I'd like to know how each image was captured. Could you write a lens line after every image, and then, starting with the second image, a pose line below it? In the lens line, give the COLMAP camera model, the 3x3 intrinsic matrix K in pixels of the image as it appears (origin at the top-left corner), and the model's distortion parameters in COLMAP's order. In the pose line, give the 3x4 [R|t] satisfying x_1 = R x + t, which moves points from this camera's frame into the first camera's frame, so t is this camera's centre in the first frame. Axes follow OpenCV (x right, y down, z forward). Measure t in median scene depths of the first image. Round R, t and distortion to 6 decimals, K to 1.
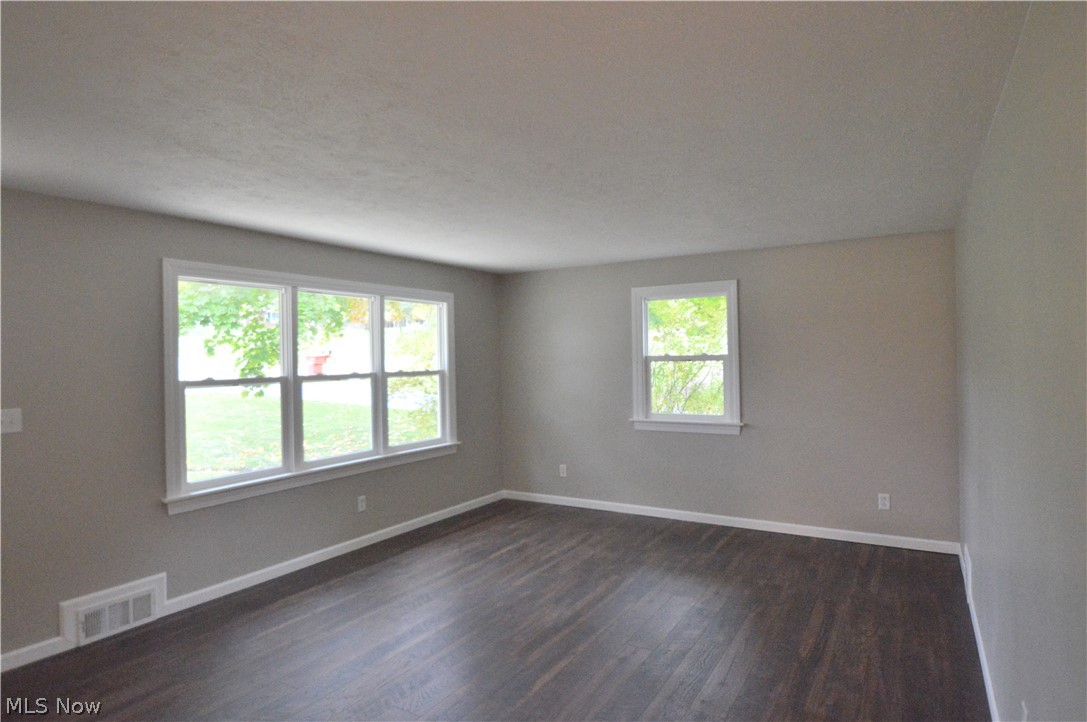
lens RADIAL K [[612.2, 0, 543.5], [0, 612.2, 361.0], [0, 0, 1]] dist [-0.000353, -0.000128]
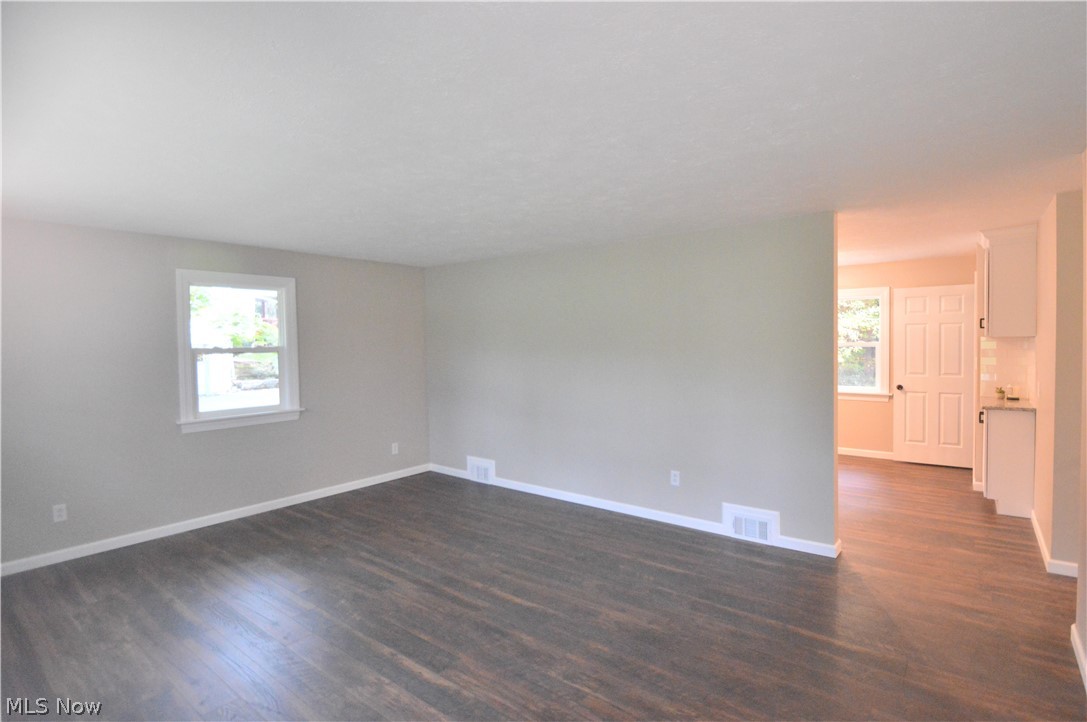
lens RADIAL K [[530.1, 0, 543.5], [0, 530.1, 361.0], [0, 0, 1]] dist [-0.000388, -0.000182]
pose [[0.130302, -0.020330, 0.991266, -0.552589], [0.014910, 0.999717, 0.018543, 0.004099], [-0.991362, 0.012364, 0.130568, 0.422529]]
